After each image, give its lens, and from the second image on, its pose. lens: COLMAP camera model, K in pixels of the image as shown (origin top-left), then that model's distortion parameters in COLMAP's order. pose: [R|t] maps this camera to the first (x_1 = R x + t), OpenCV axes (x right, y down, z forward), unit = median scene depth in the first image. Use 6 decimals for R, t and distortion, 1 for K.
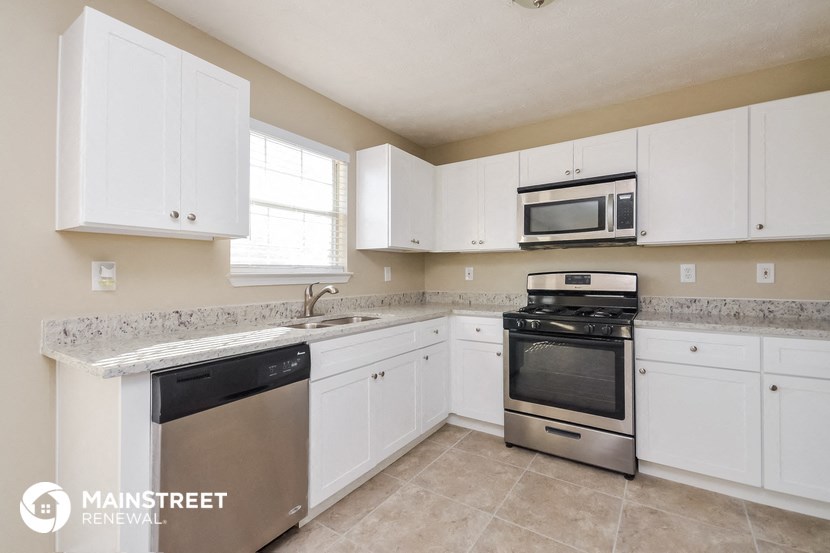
lens RADIAL K [[374.5, 0, 416.6], [0, 374.5, 270.9], [0, 0, 1]] dist [0.014236, -0.004250]
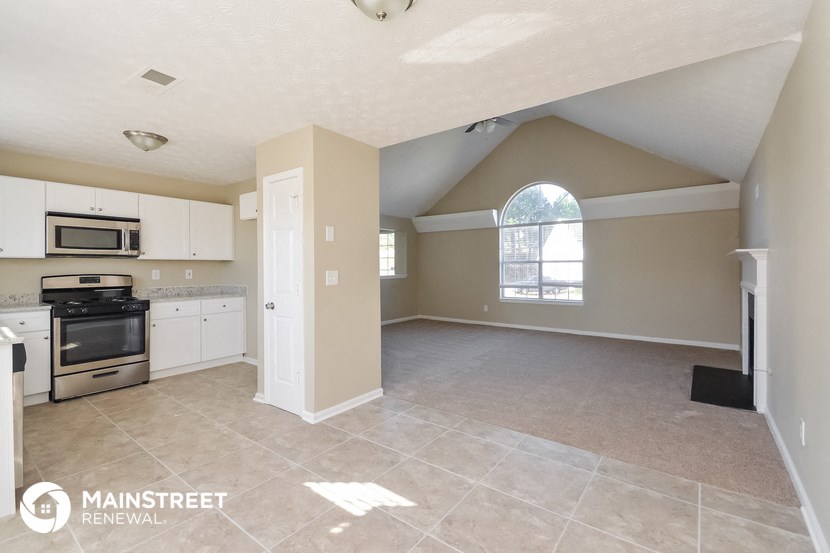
lens RADIAL K [[374.5, 0, 417.9], [0, 374.5, 265.1], [0, 0, 1]] dist [0.014236, -0.004250]
pose [[0.054443, 0.007137, 0.998491, -1.165024], [-0.003114, 0.999971, -0.006978, -0.034281], [-0.998512, -0.002730, 0.054463, -0.435443]]
